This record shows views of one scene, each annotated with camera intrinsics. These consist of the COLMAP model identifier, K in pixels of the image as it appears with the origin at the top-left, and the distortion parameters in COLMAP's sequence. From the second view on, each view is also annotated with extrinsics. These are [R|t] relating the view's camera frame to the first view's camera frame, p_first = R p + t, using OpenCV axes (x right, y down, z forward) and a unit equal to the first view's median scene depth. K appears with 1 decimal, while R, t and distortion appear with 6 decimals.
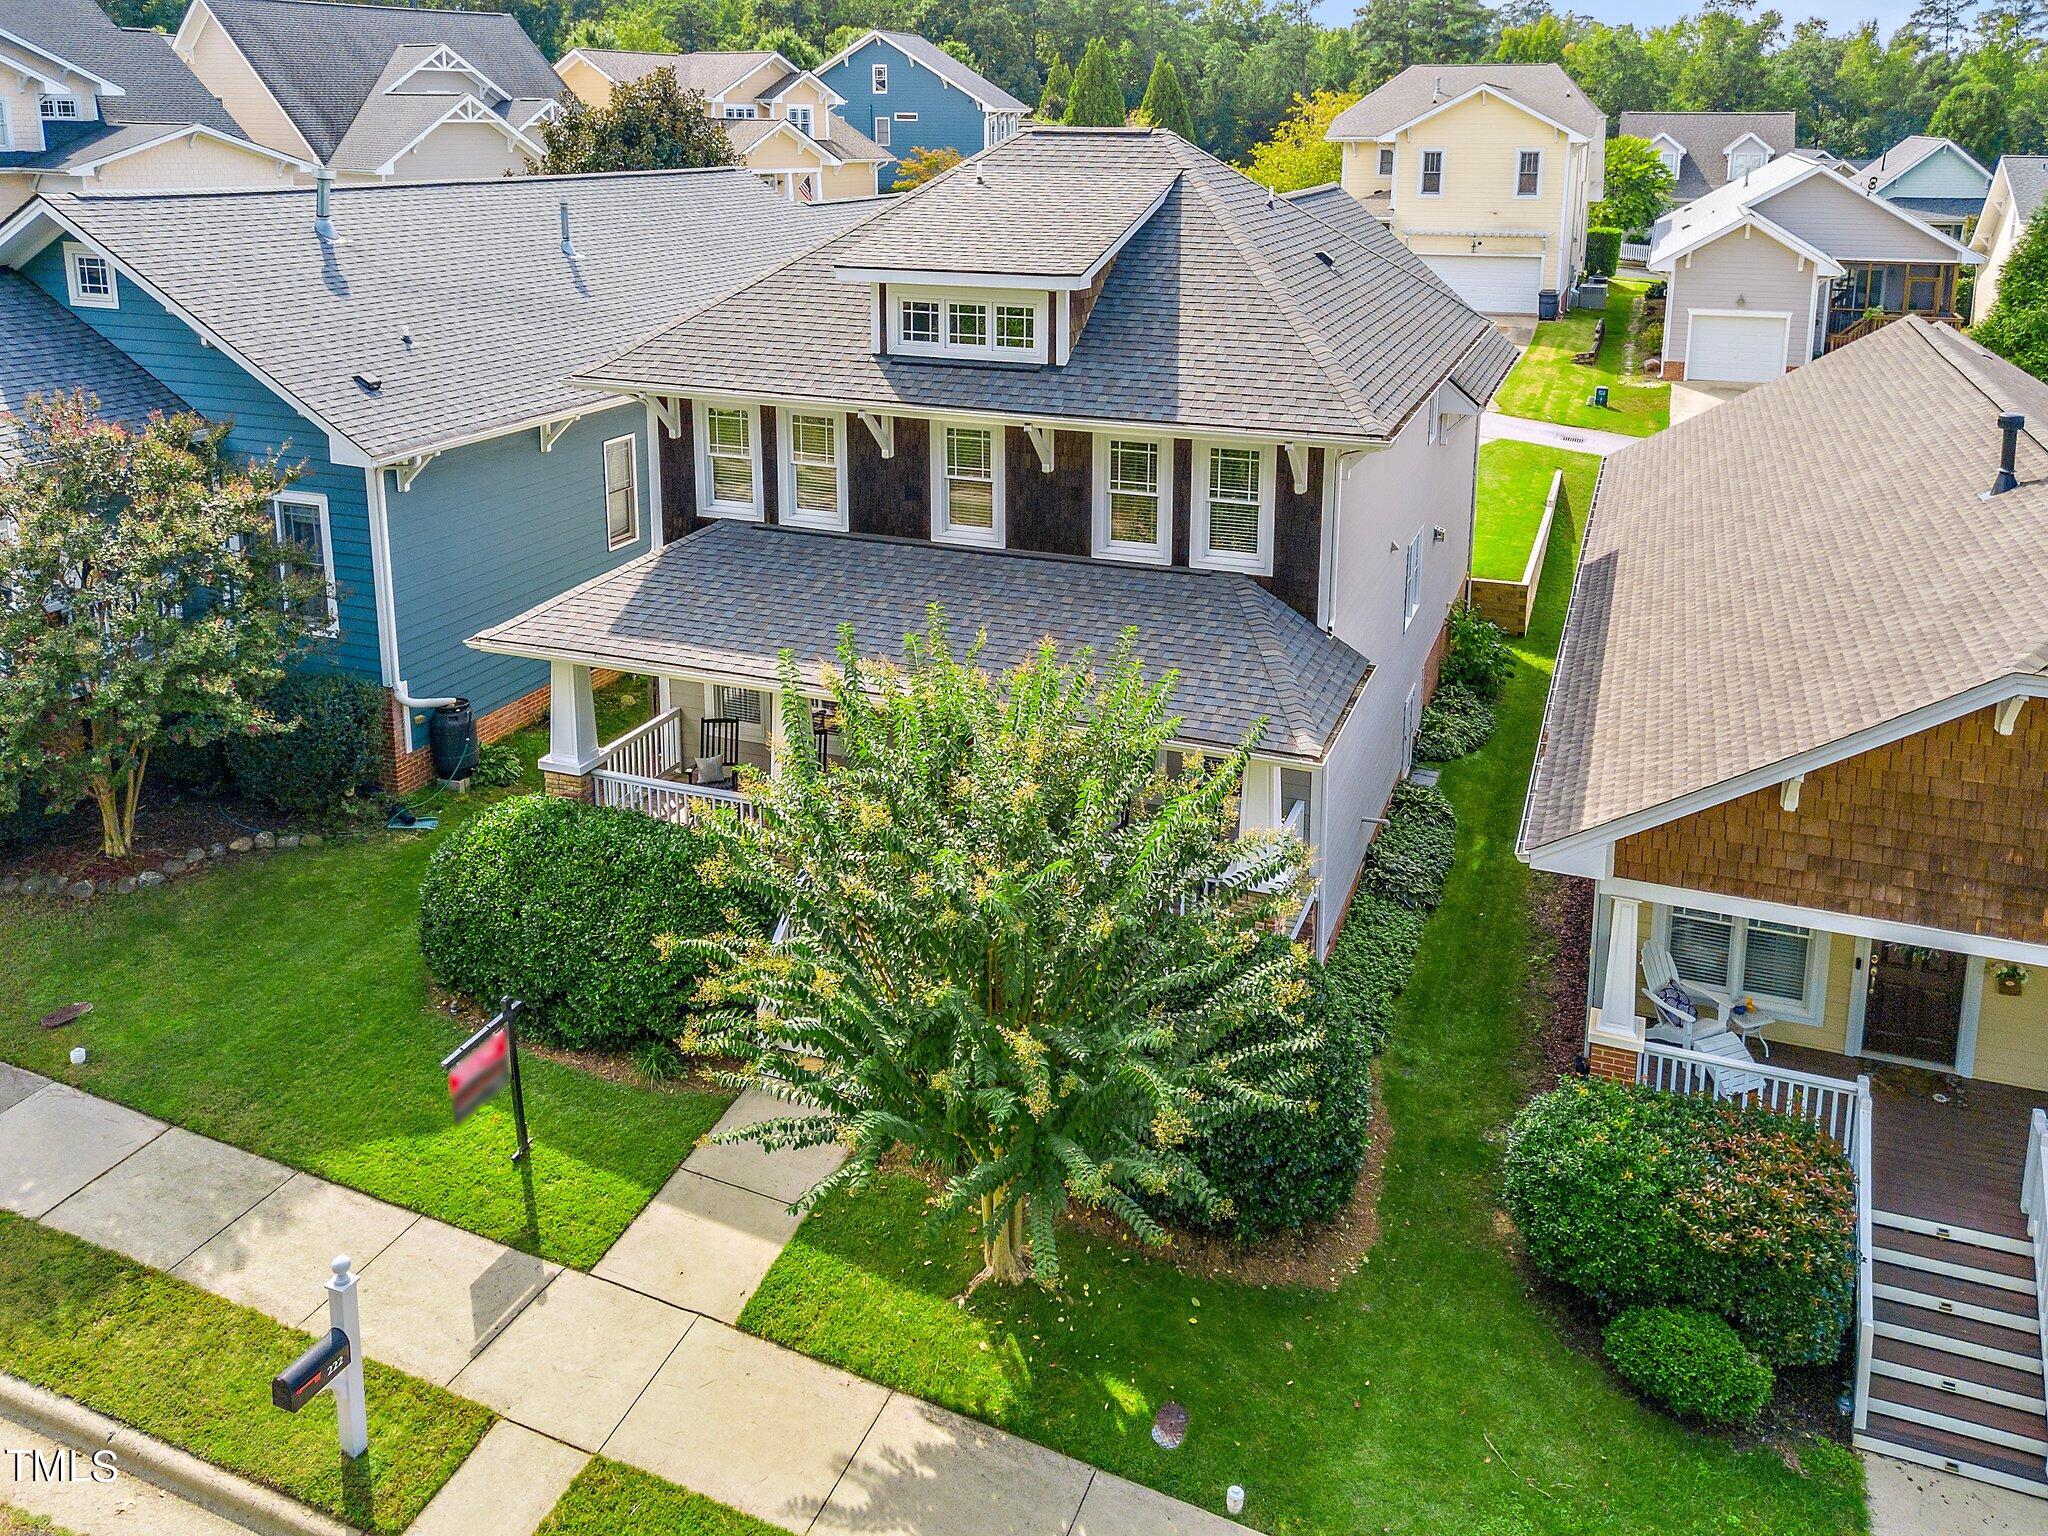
lens RADIAL K [[1522.5, 0, 1070.7], [0, 1522.5, 659.0], [0, 0, 1]] dist [0.070588, -0.055894]
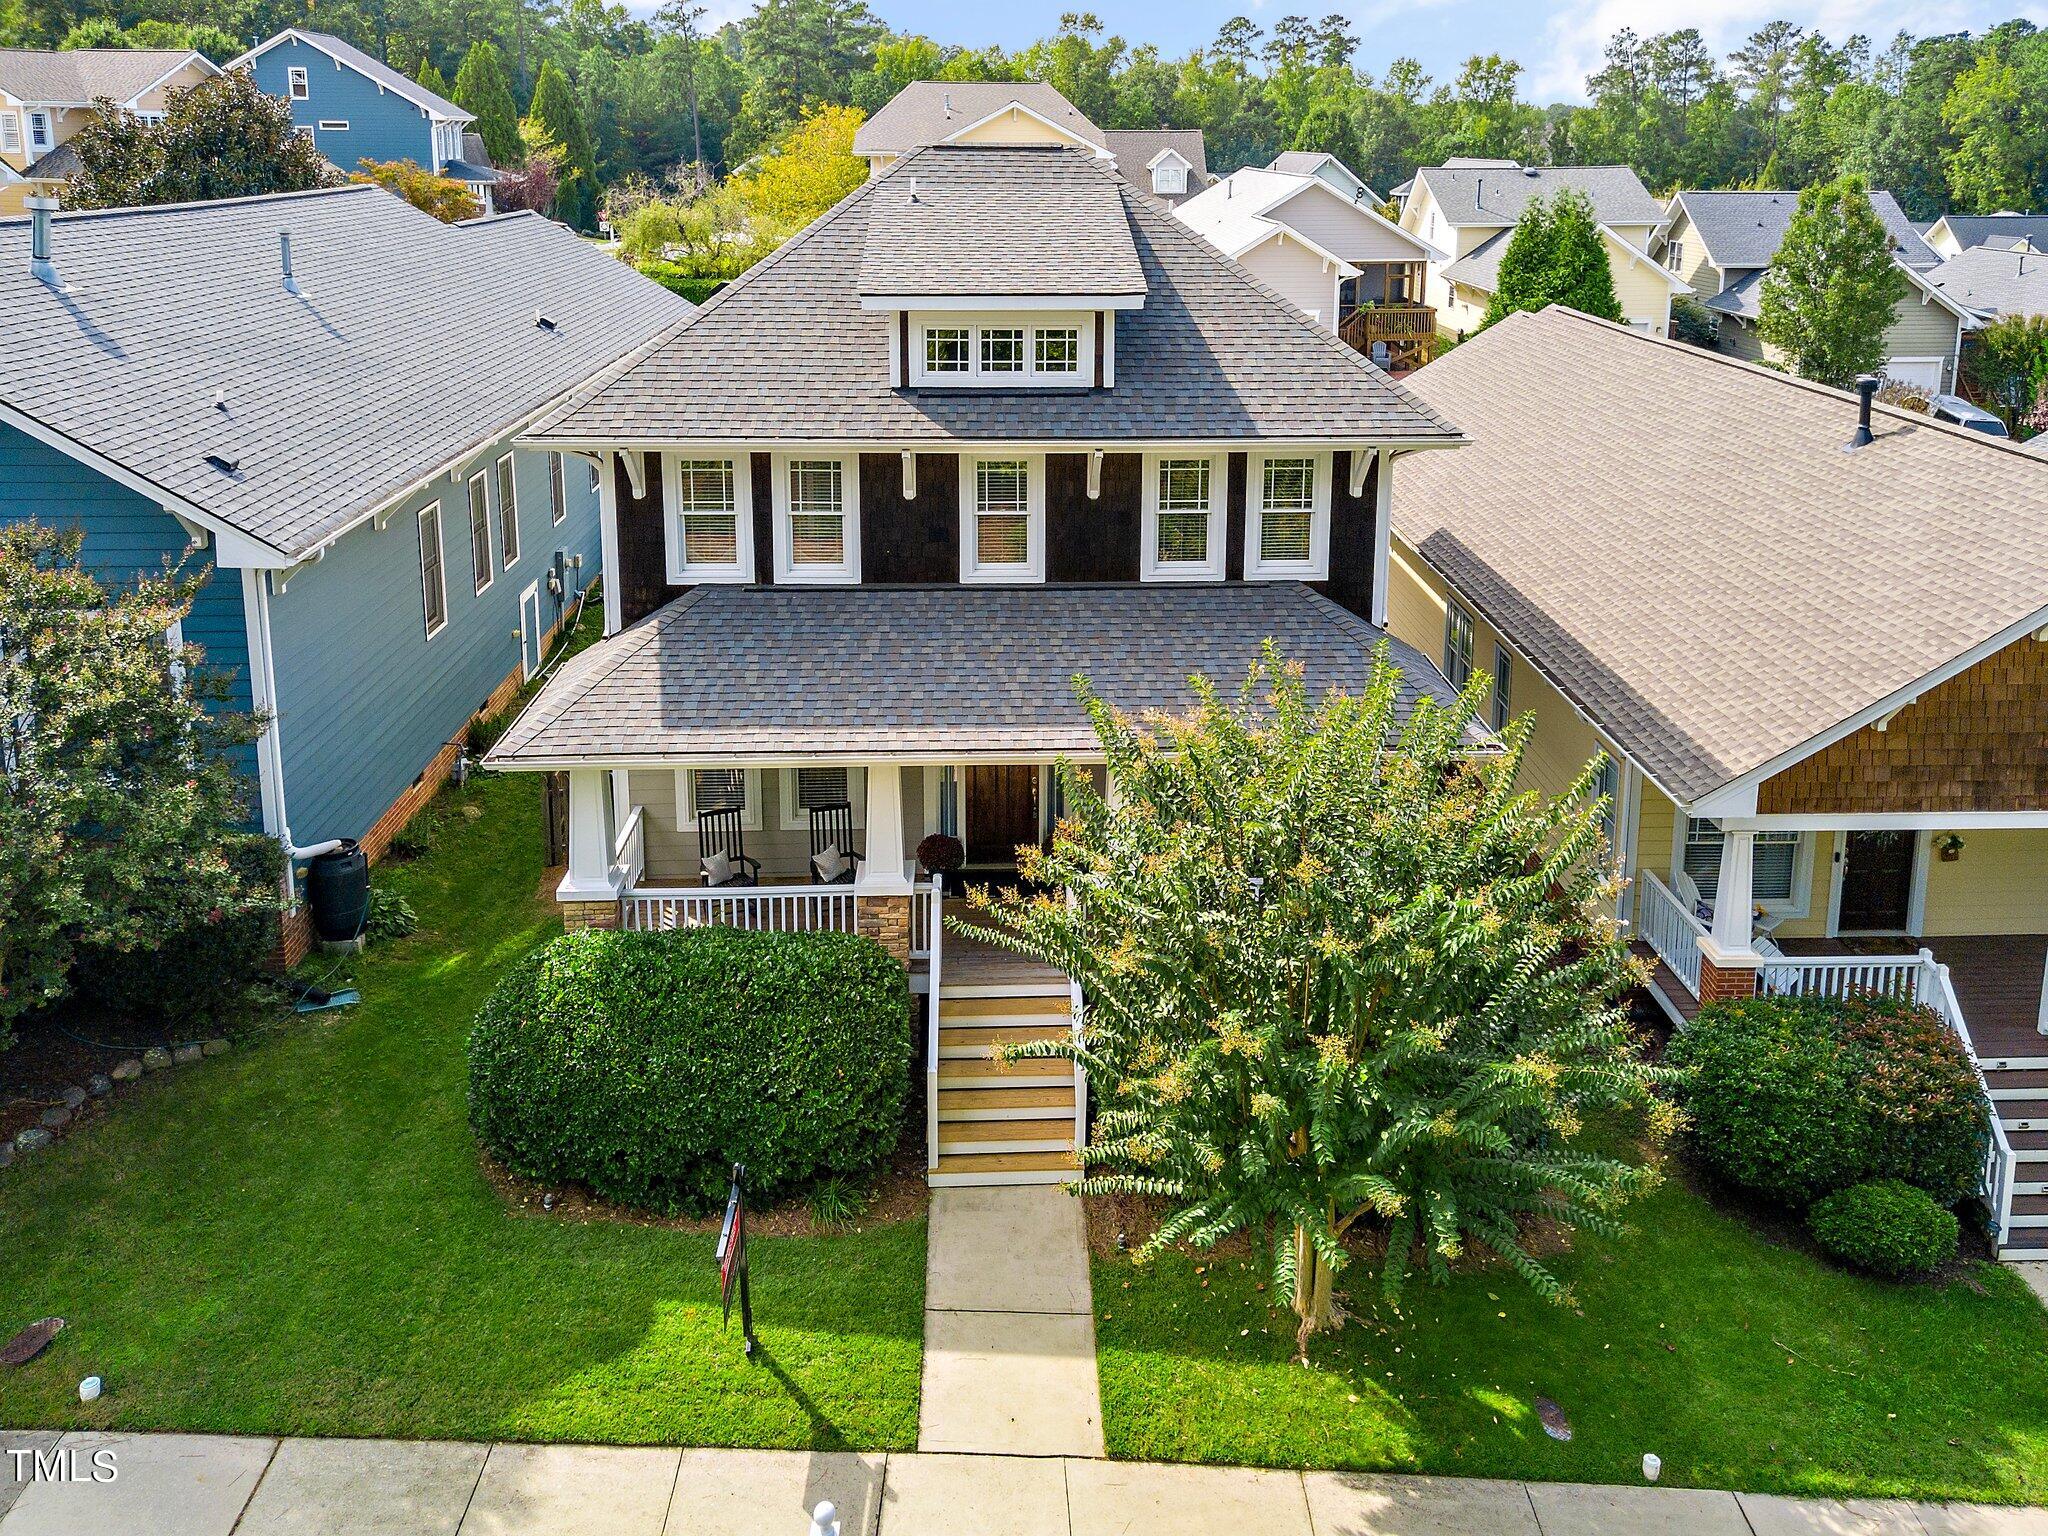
lens RADIAL K [[1522.5, 0, 1070.7], [0, 1522.5, 659.0], [0, 0, 1]] dist [0.070588, -0.055894]
pose [[0.924455, -0.125484, 0.360052, -0.391472], [0.128144, 0.991617, 0.016576, -0.040257], [-0.359114, 0.030815, 0.932785, 0.111324]]
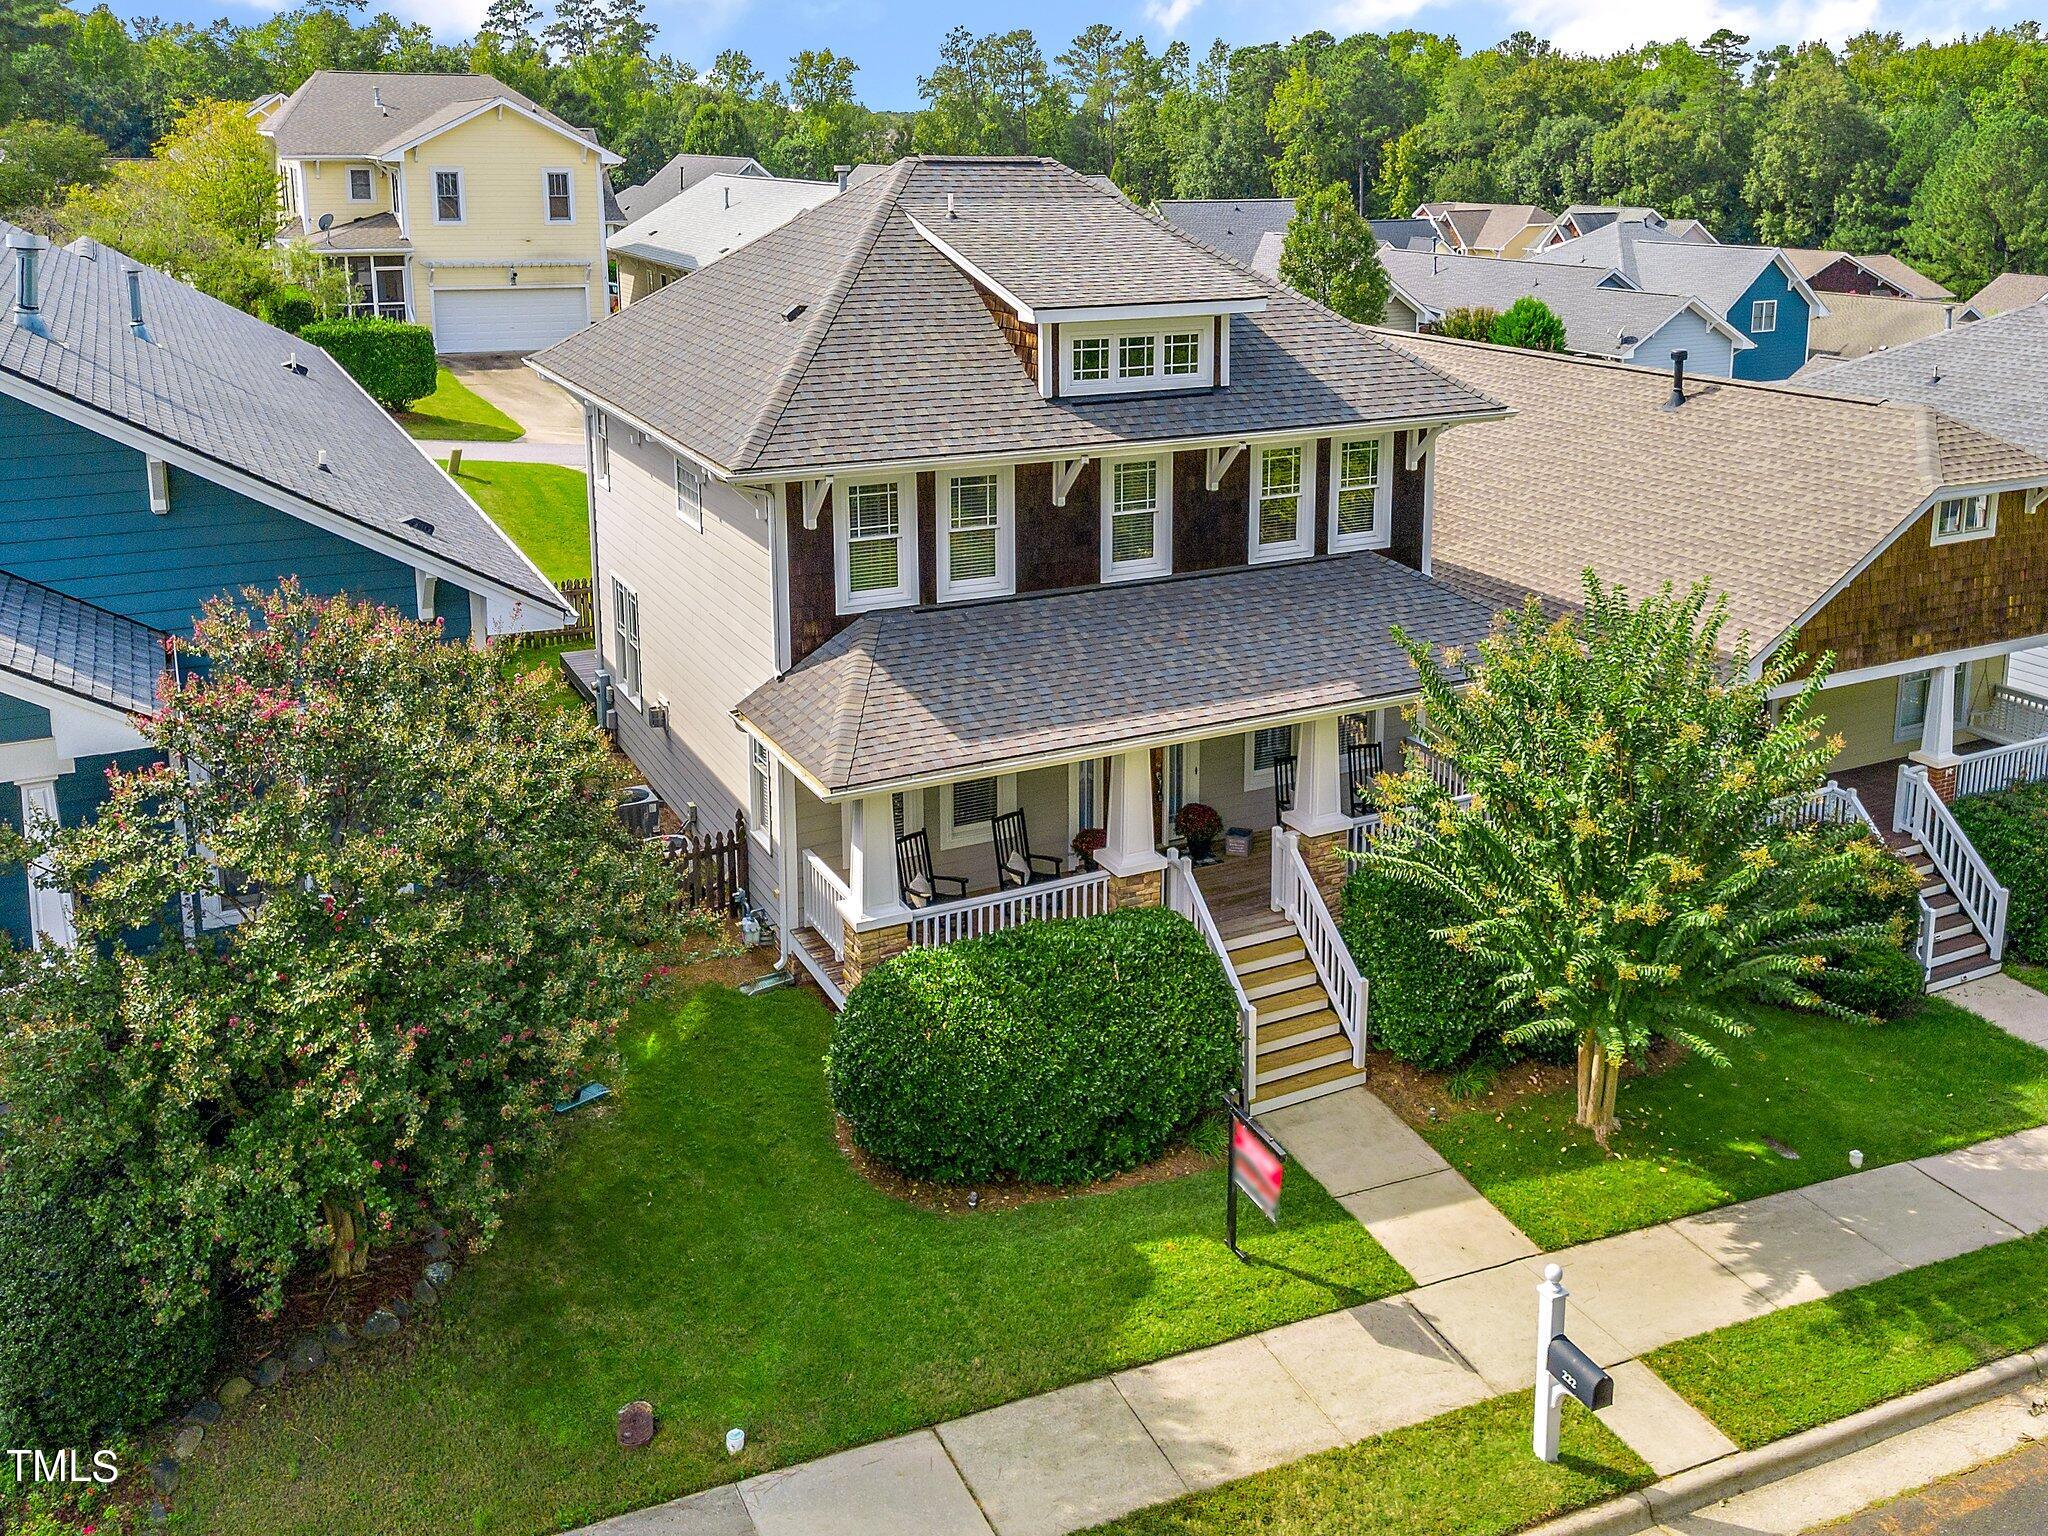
lens RADIAL K [[1679.7, 0, 1140.3], [0, 1679.7, 761.0], [0, 0, 1]] dist [0.070231, -0.053413]
pose [[0.672430, -0.258695, 0.693480, -0.900503], [0.246783, 0.961681, 0.119451, -0.095505], [-0.697808, 0.090816, 0.710505, 0.237180]]
